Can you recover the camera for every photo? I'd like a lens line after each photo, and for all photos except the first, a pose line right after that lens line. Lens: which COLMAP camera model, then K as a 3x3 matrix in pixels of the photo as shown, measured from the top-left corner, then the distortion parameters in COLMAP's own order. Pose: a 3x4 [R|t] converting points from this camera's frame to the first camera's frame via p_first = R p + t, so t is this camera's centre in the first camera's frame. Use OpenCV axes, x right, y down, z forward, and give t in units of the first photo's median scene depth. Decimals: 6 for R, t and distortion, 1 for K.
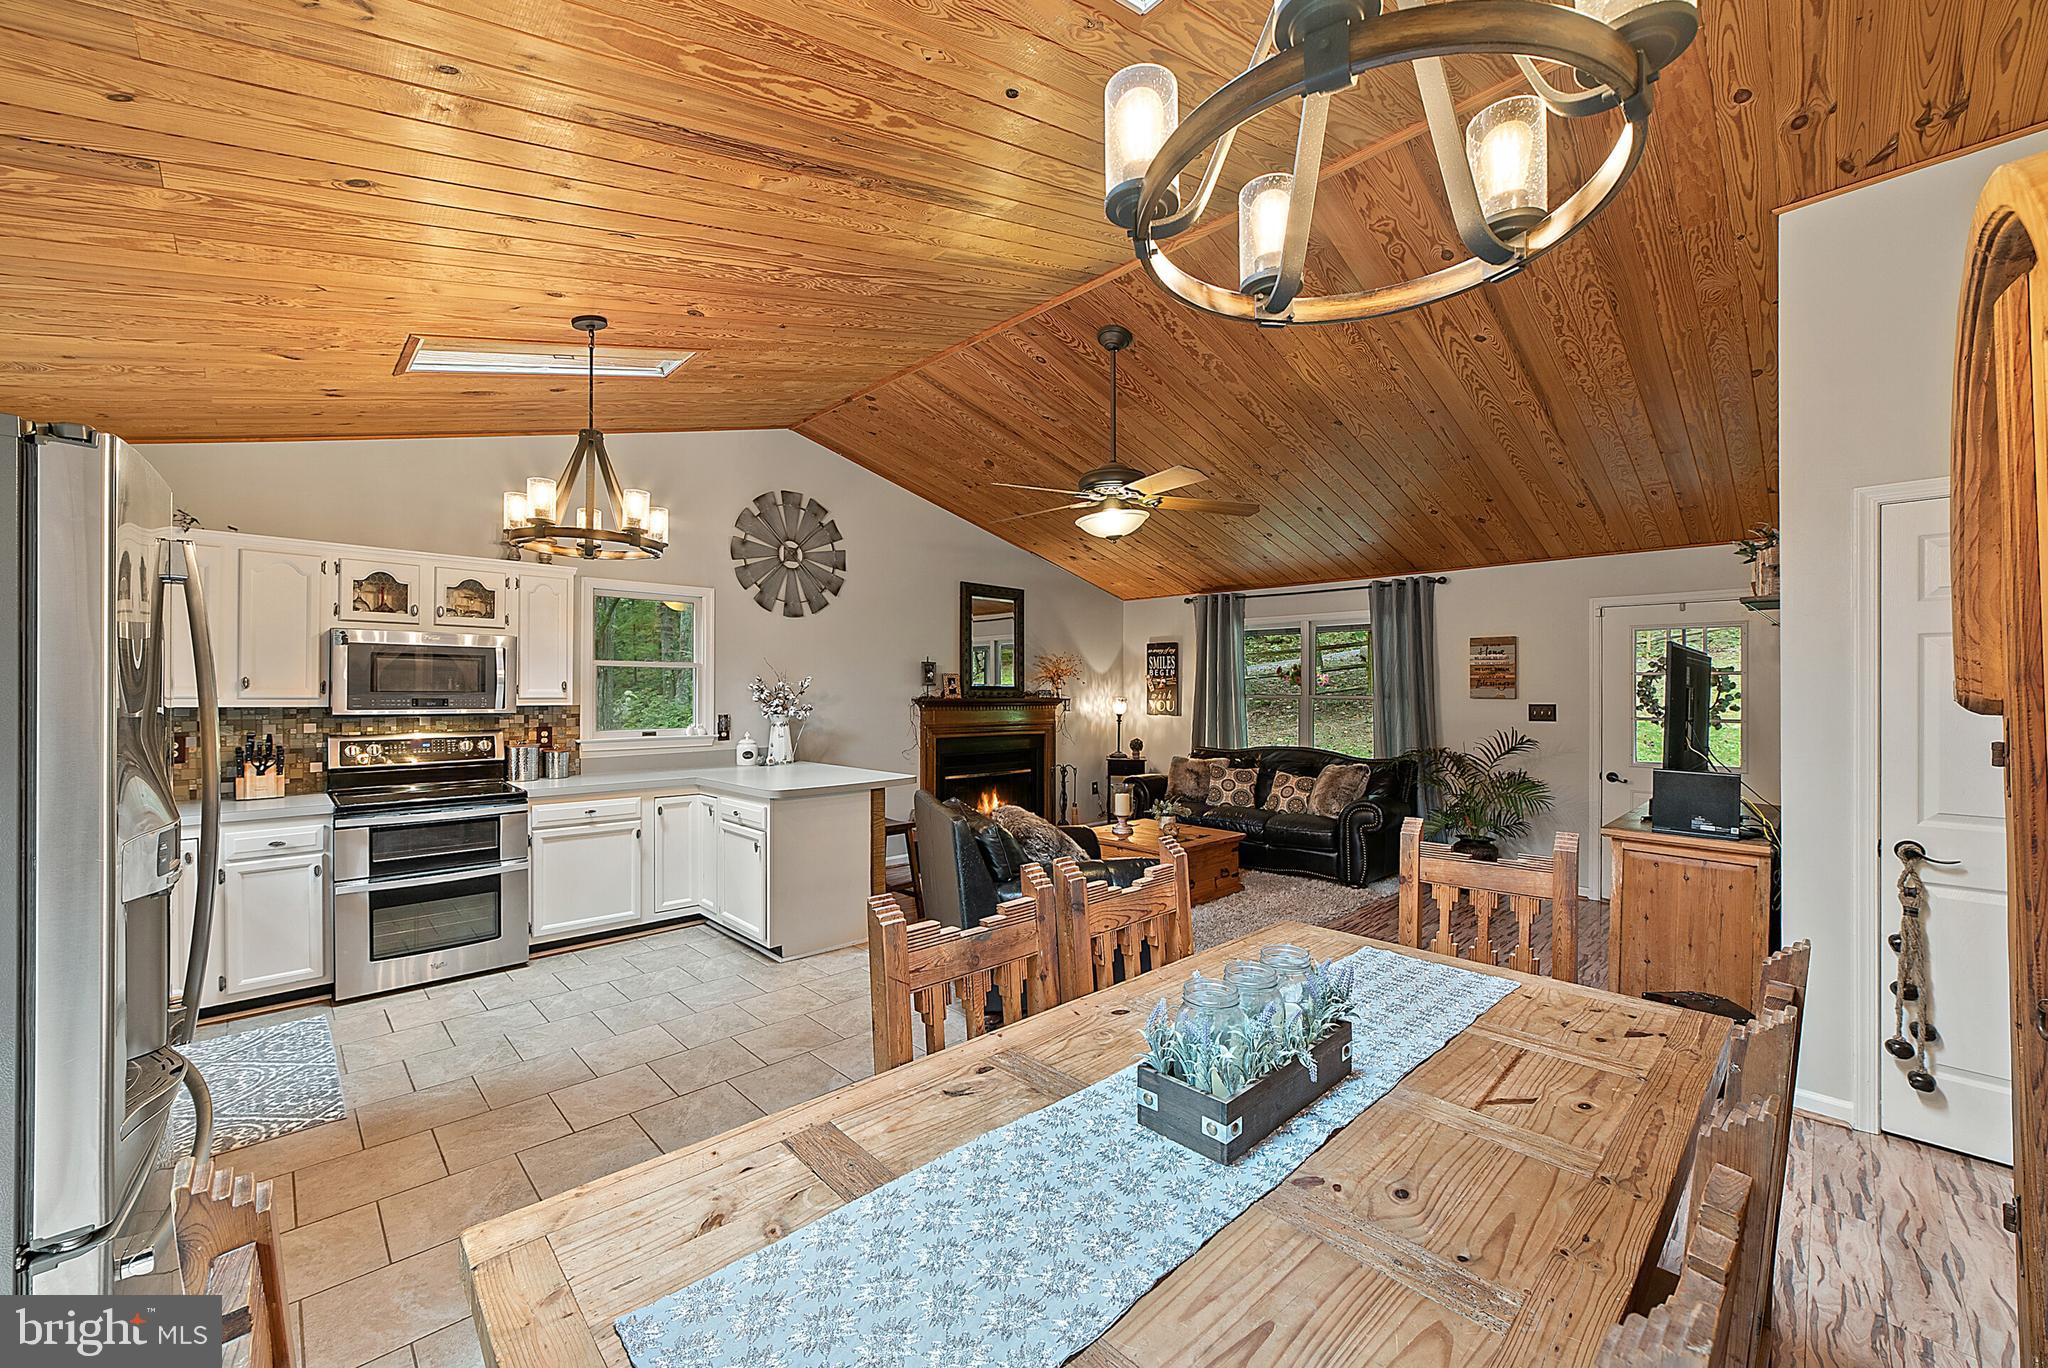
lens RADIAL K [[804.2, 0, 1022.7], [0, 804.2, 694.2], [0, 0, 1]] dist [-0.000597, 0.000021]
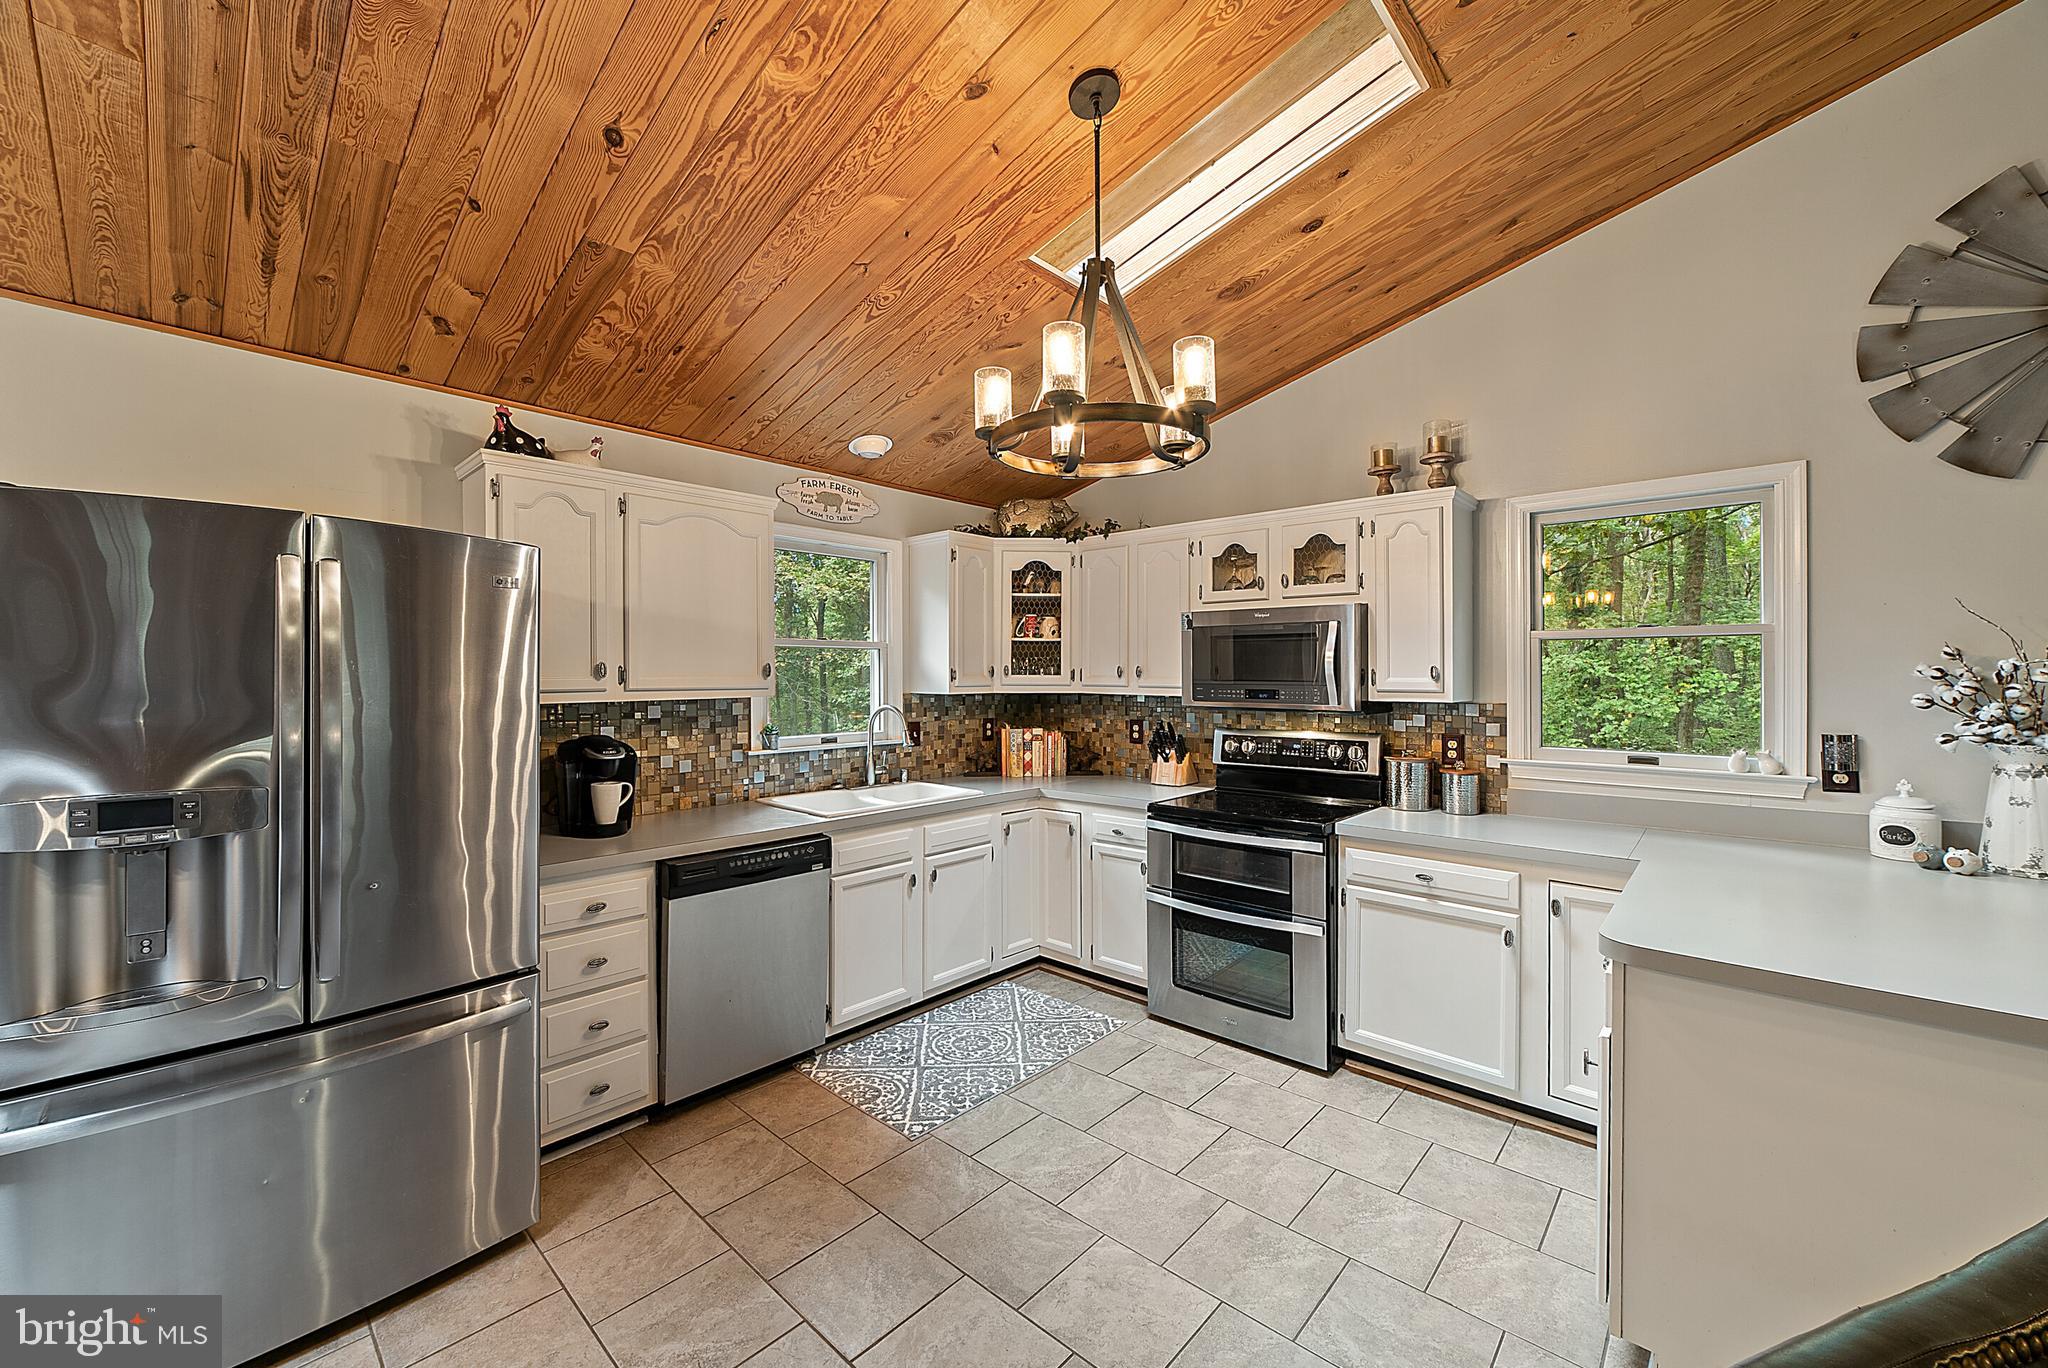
lens RADIAL K [[809.7, 0, 1028.0], [0, 809.7, 672.0], [0, 0, 1]] dist [-0.001449, 0.000128]
pose [[0.063079, -0.010660, -0.997952, 0.052178], [-0.008317, 0.999903, -0.011207, -0.000617], [0.997974, 0.009007, 0.062984, 0.559093]]
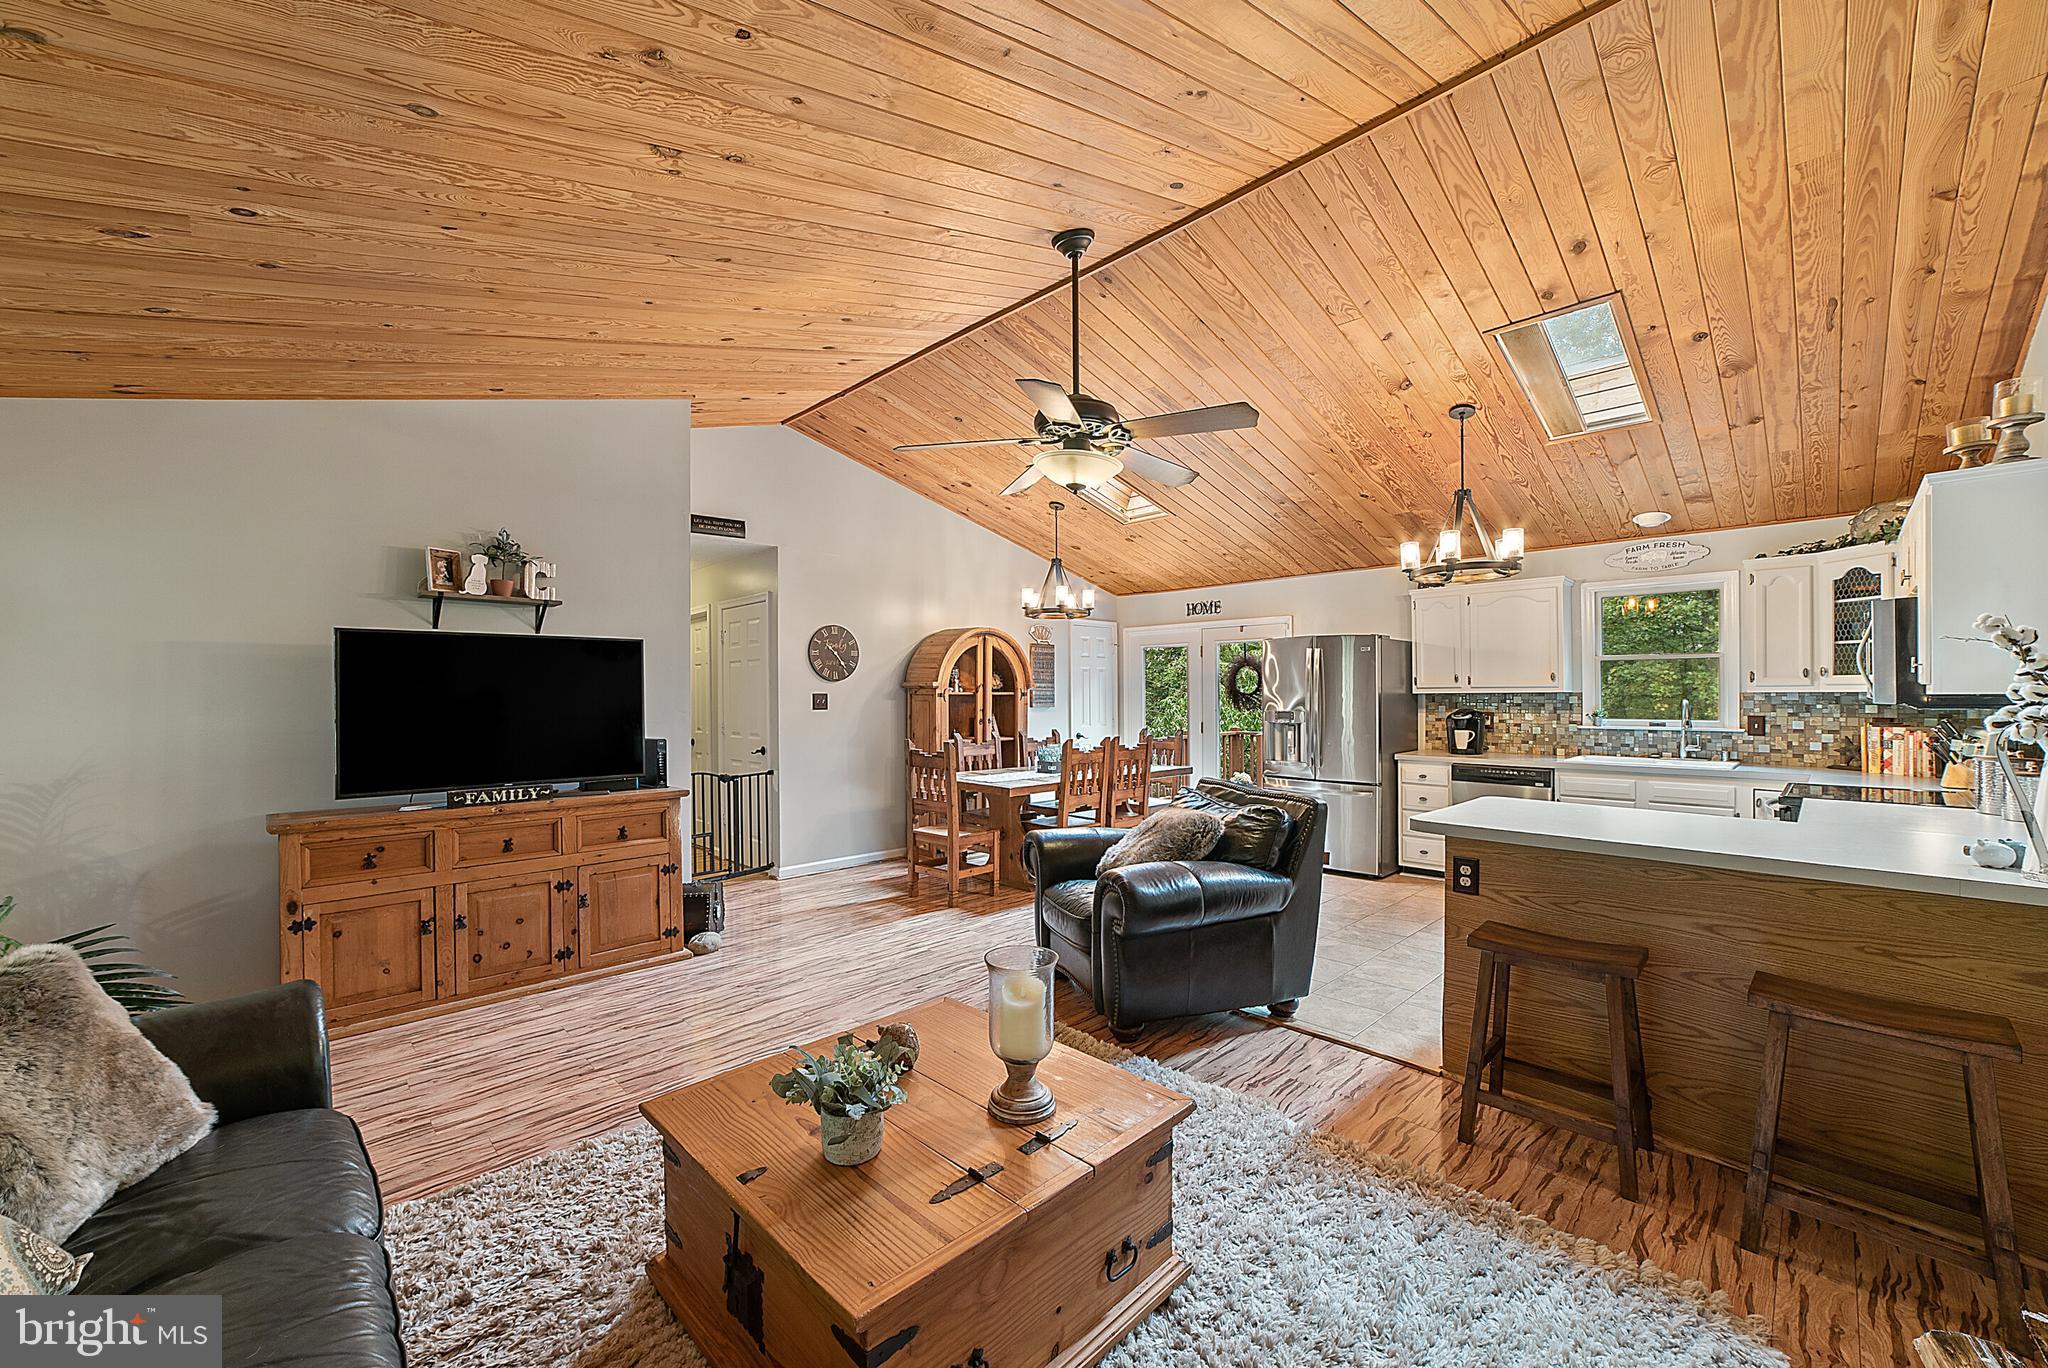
lens RADIAL K [[804.2, 0, 1022.7], [0, 804.2, 694.2], [0, 0, 1]] dist [-0.000597, 0.000021]
pose [[-0.999959, -0.001428, -0.008924, 0.138714], [-0.001516, 0.999951, 0.009831, 0.006861], [0.008909, 0.009844, -0.999912, 1.455412]]
